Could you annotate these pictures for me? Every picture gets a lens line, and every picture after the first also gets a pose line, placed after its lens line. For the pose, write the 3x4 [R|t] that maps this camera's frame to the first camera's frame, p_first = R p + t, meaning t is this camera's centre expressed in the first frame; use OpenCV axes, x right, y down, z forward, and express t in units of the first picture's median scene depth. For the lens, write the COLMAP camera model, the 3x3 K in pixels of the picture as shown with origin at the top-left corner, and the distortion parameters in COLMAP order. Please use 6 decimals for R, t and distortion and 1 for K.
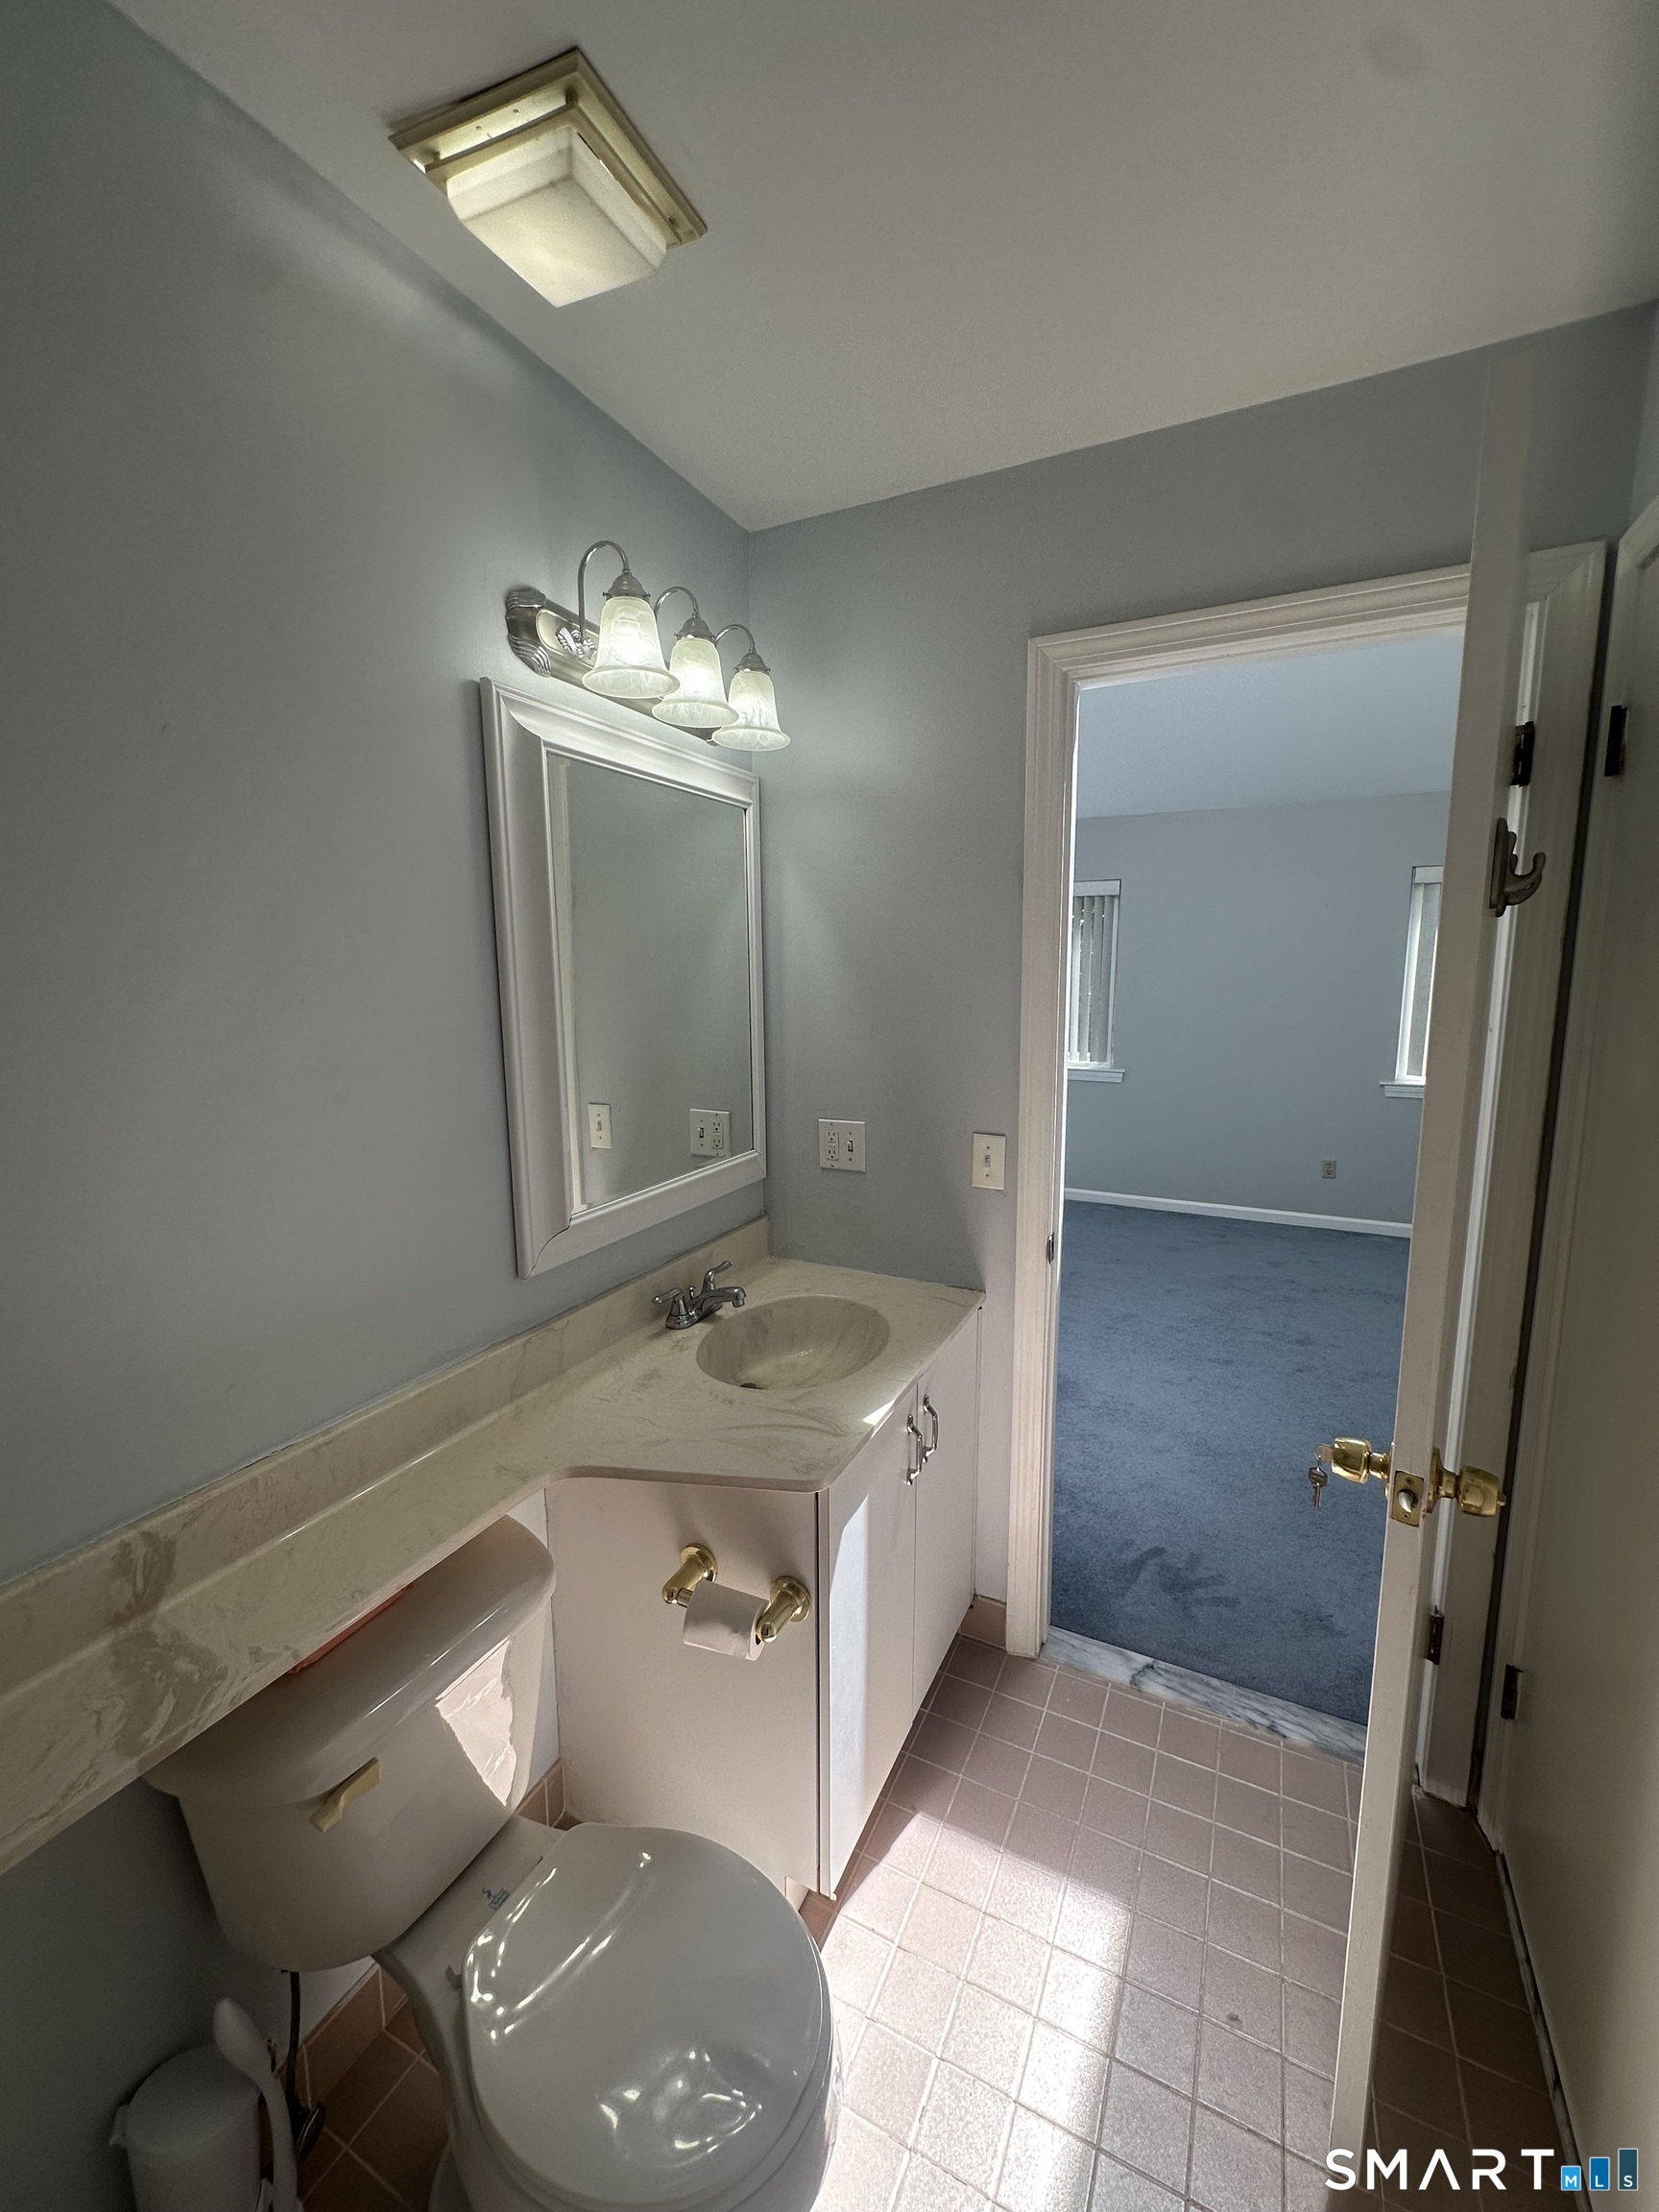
lens RADIAL K [[883.0, 0, 829.5], [0, 883.0, 1106.0], [0, 0, 1]] dist [-0.002540, -0.000128]
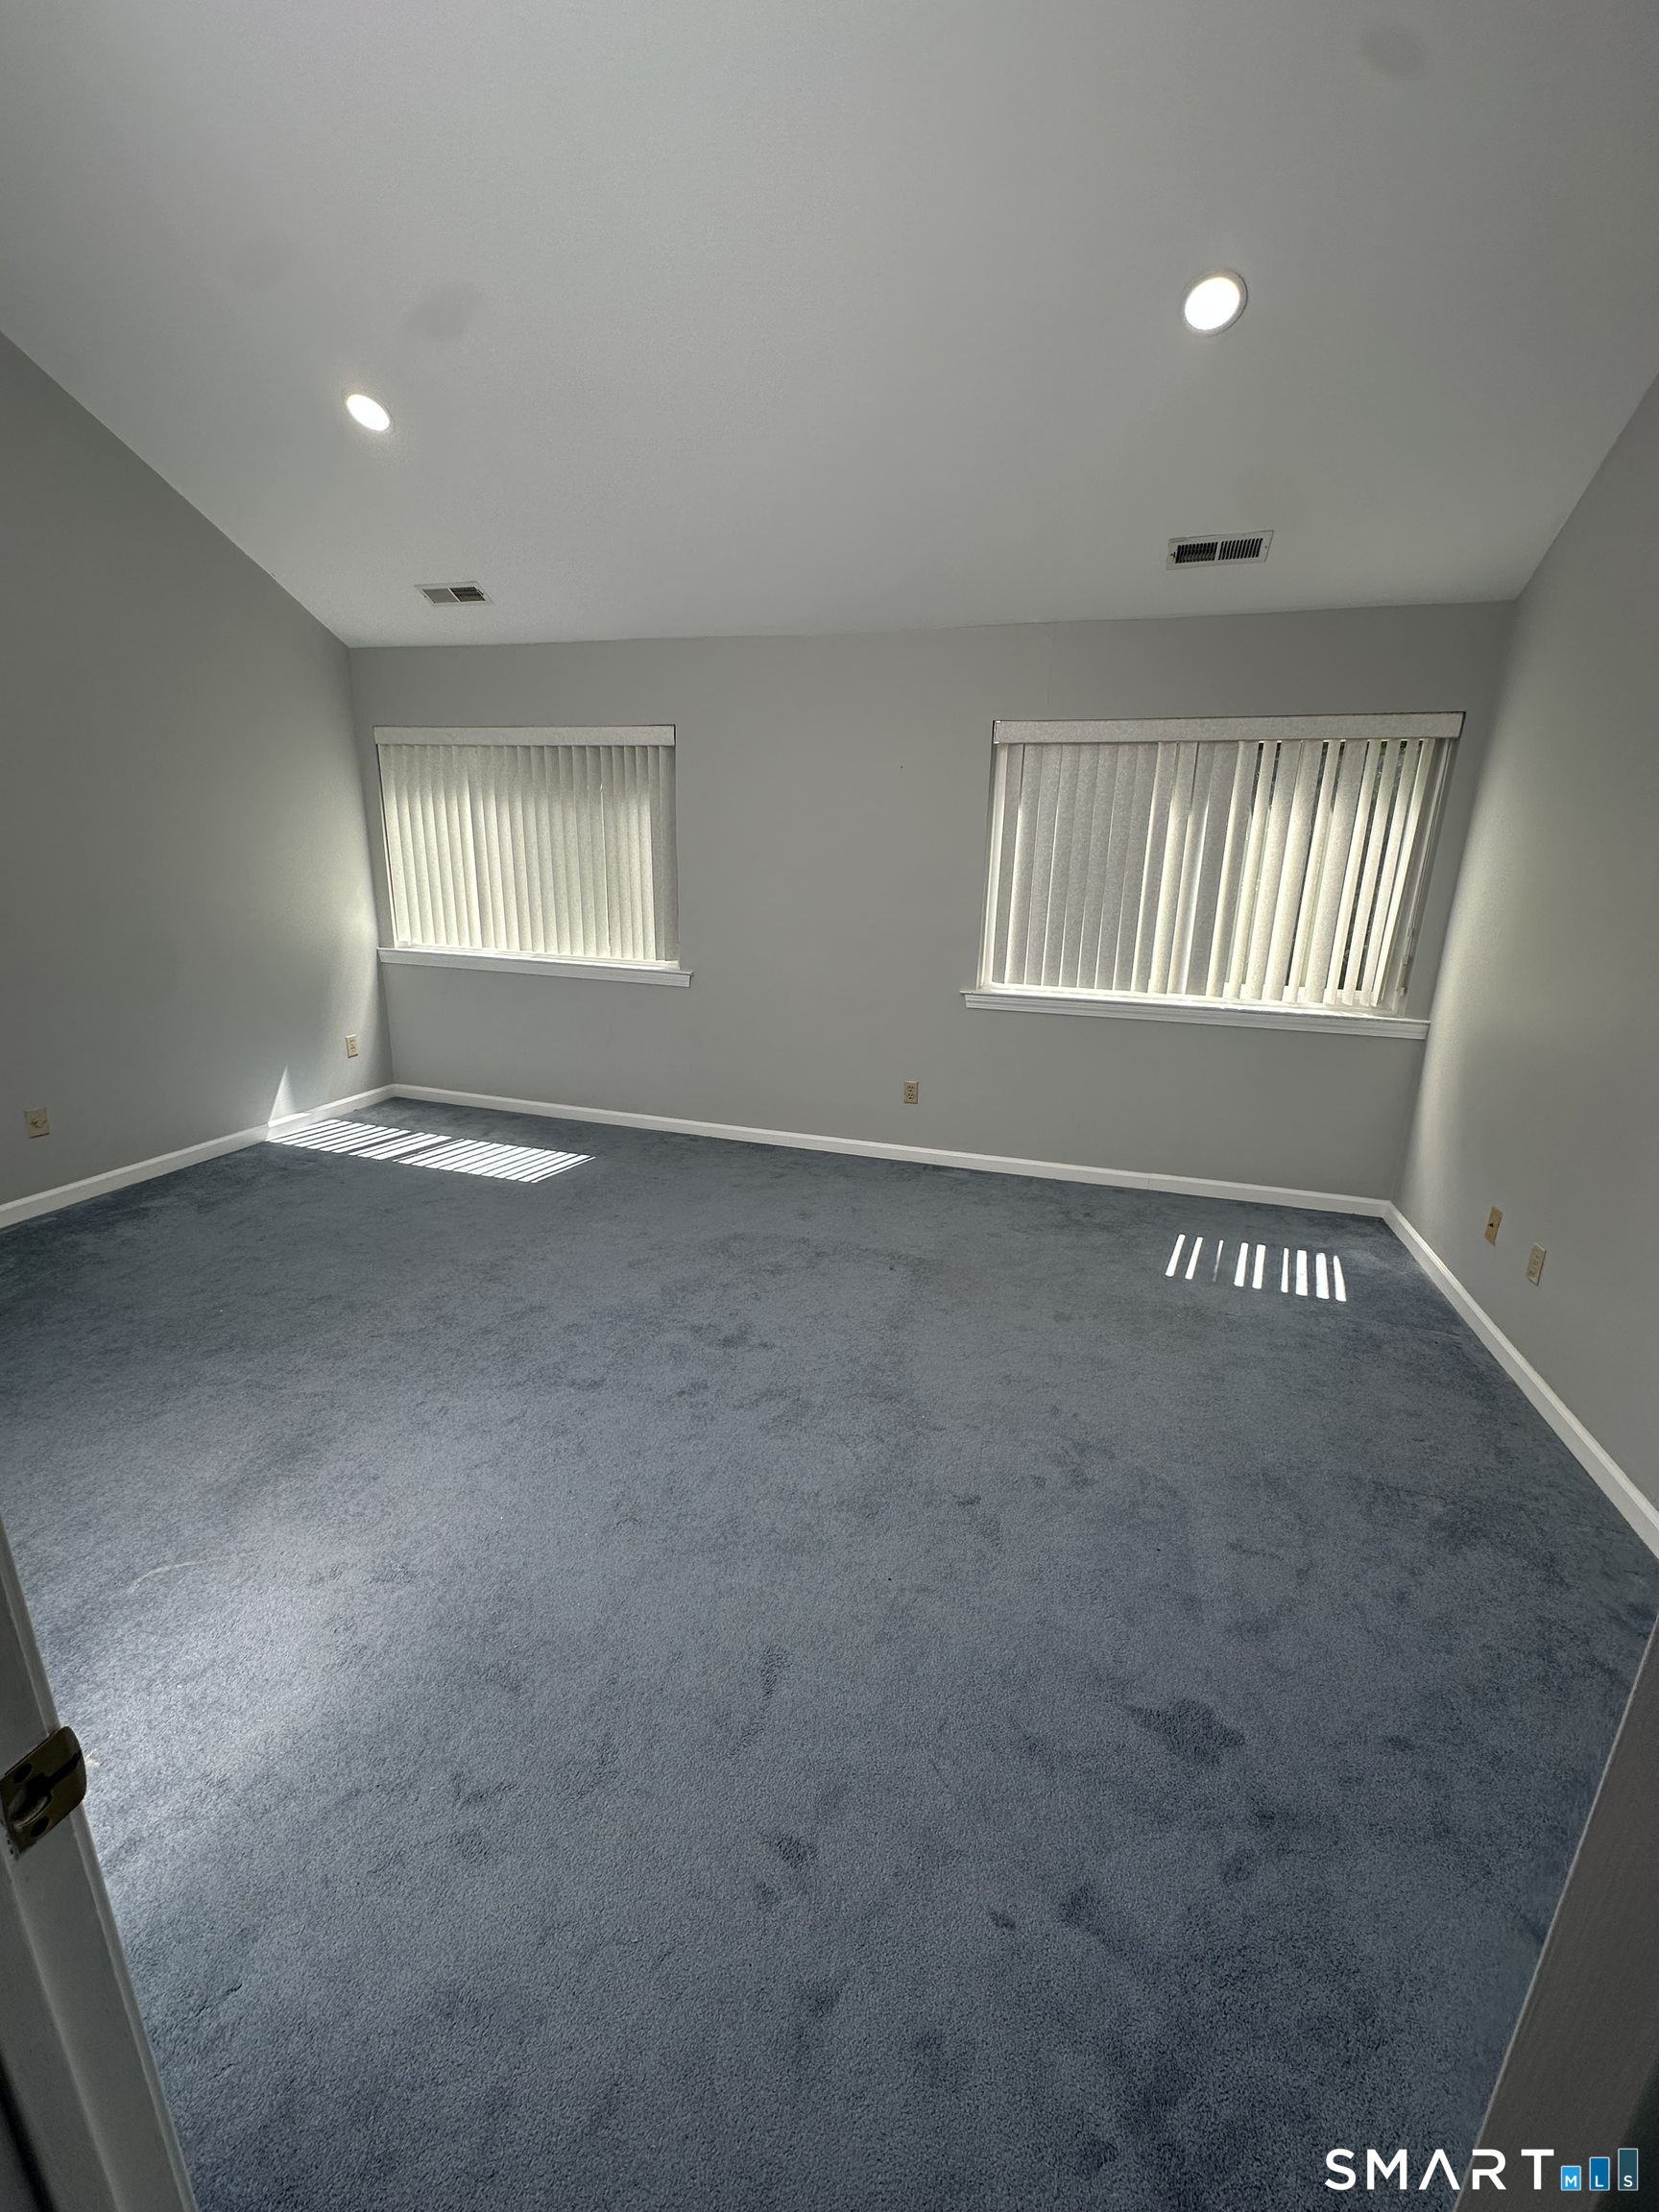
lens RADIAL K [[873.7, 0, 830.3], [0, 873.7, 1102.3], [0, 0, 1]] dist [-0.000392, 0.000014]
pose [[0.984698, -0.014995, 0.173622, 0.500940], [-0.005412, 0.993179, 0.116471, -0.024386], [-0.174184, -0.115629, 0.977901, 0.278644]]
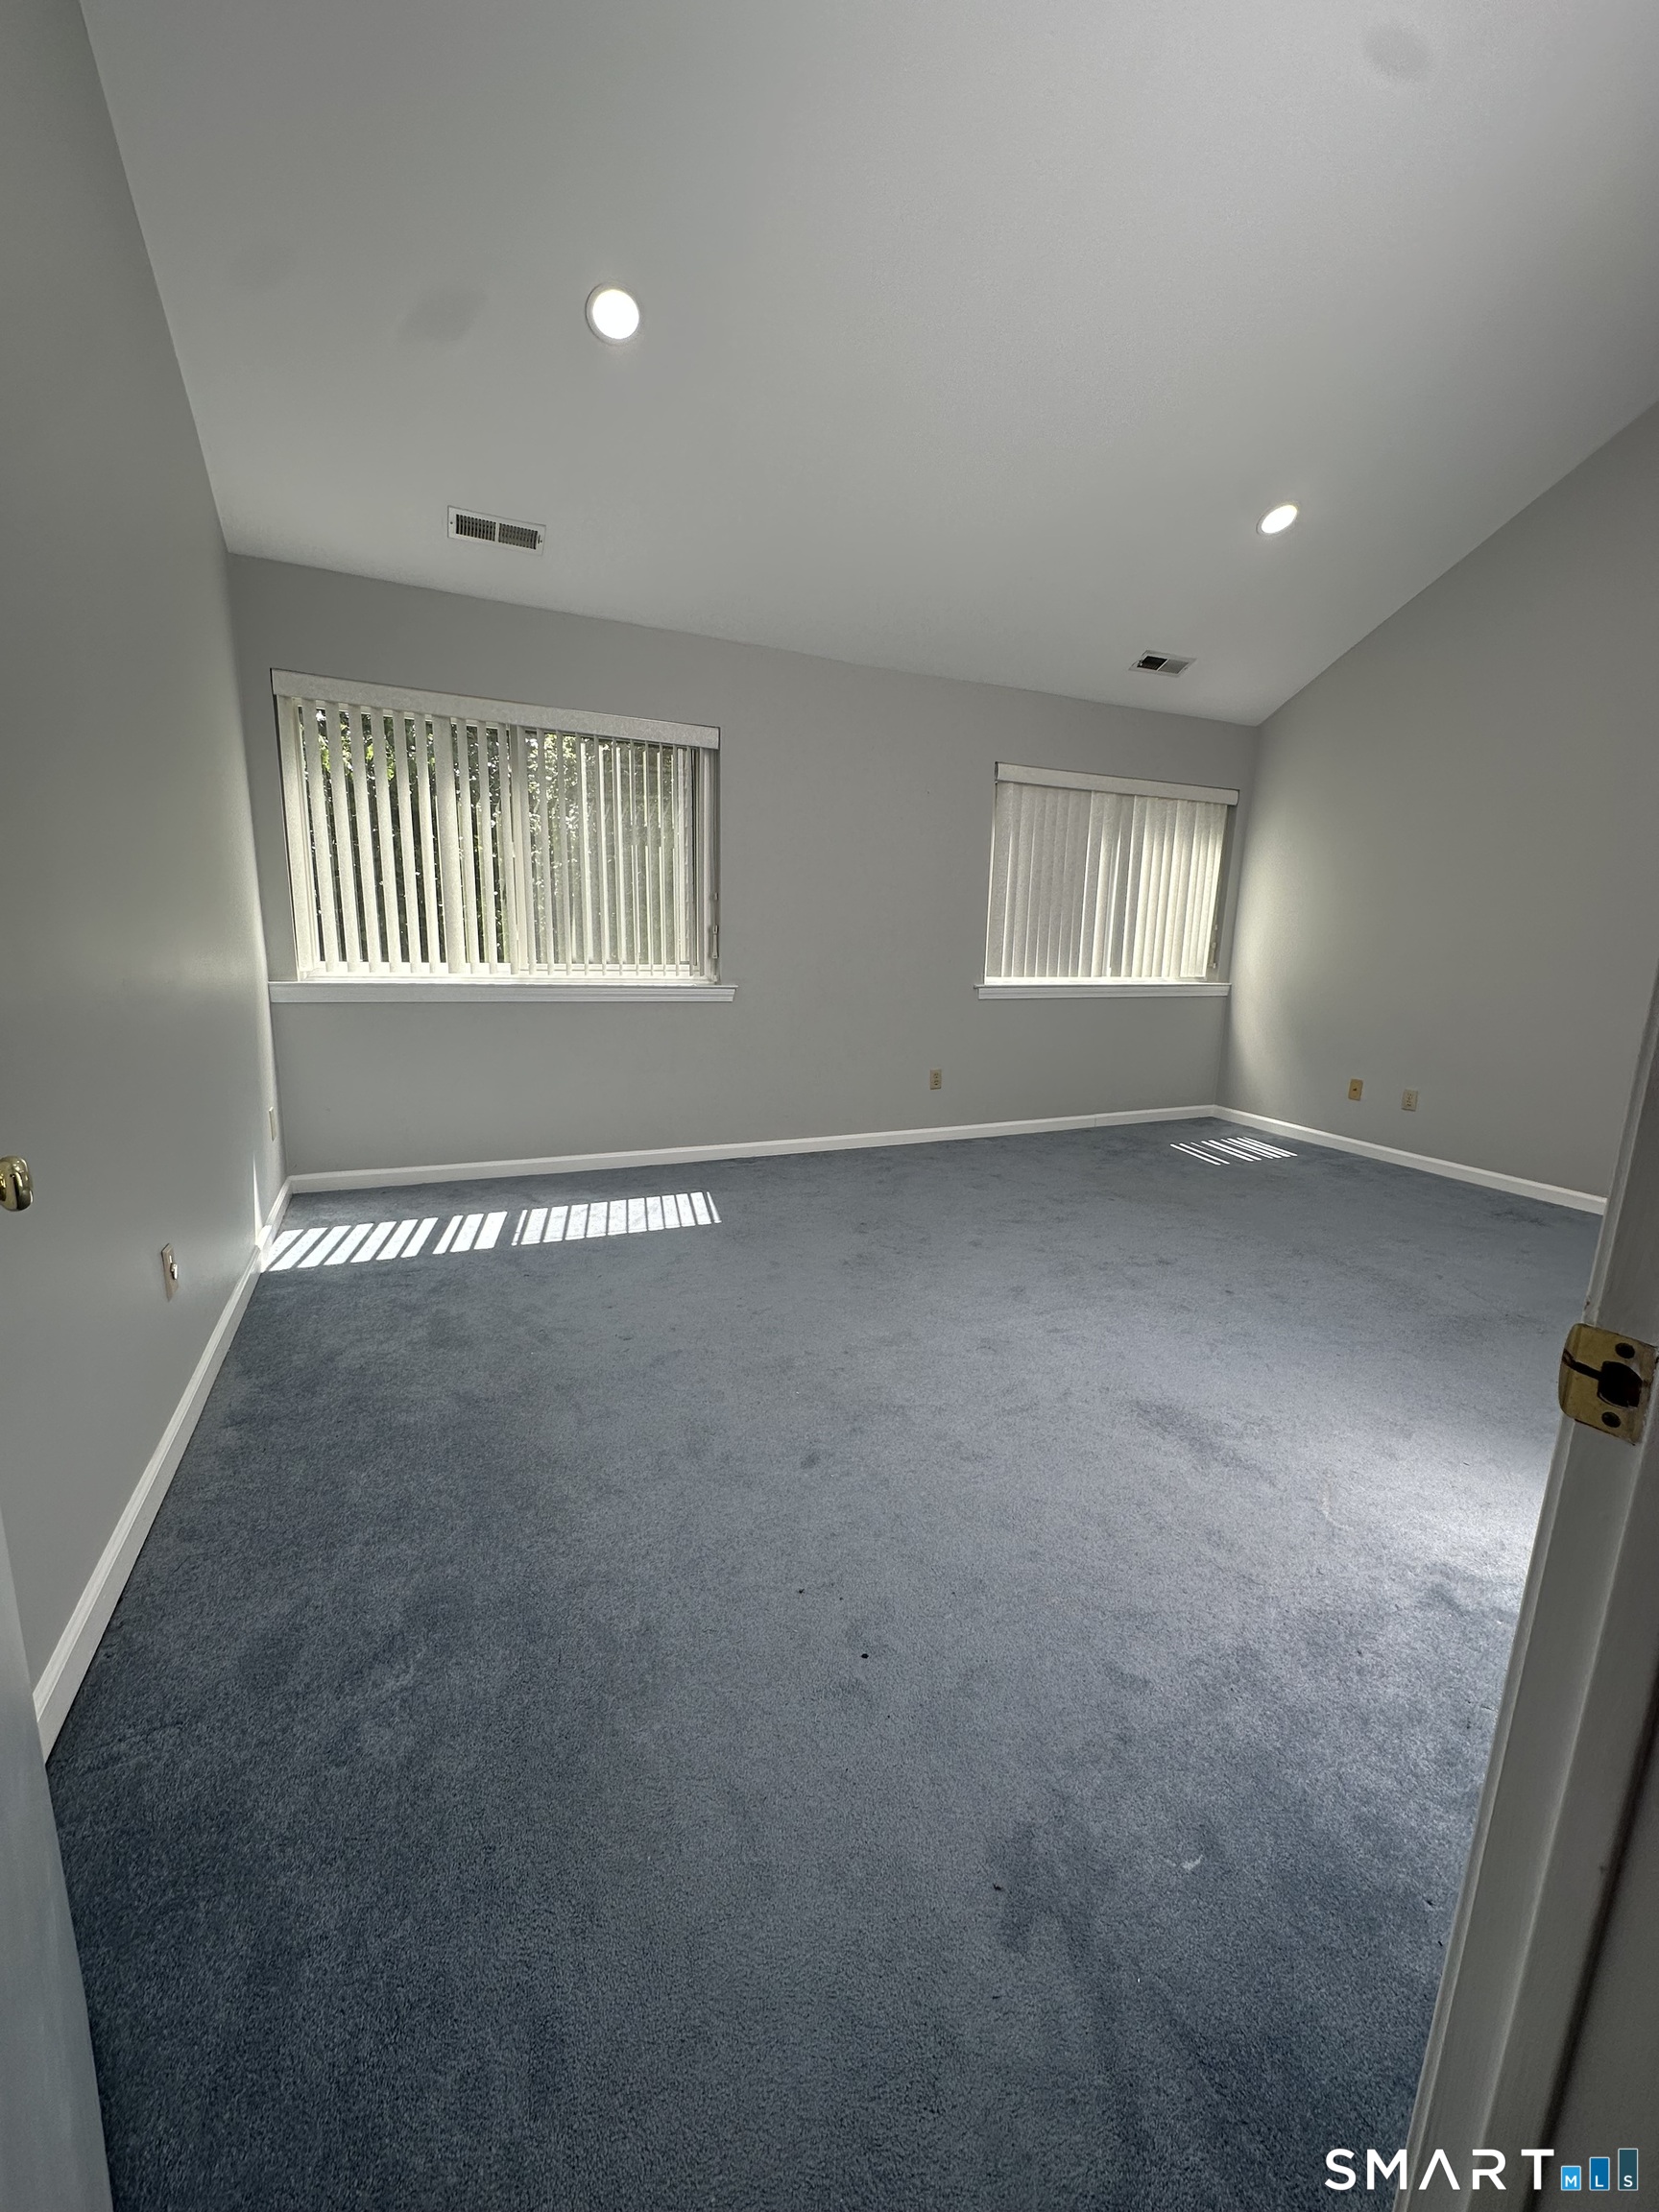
lens RADIAL K [[883.0, 0, 829.5], [0, 883.0, 1106.0], [0, 0, 1]] dist [-0.002540, -0.000128]
pose [[0.631947, -0.134622, 0.763230, -0.348639], [0.089023, 0.990889, 0.101067, -0.009805], [-0.769882, 0.004075, 0.638174, 0.697169]]
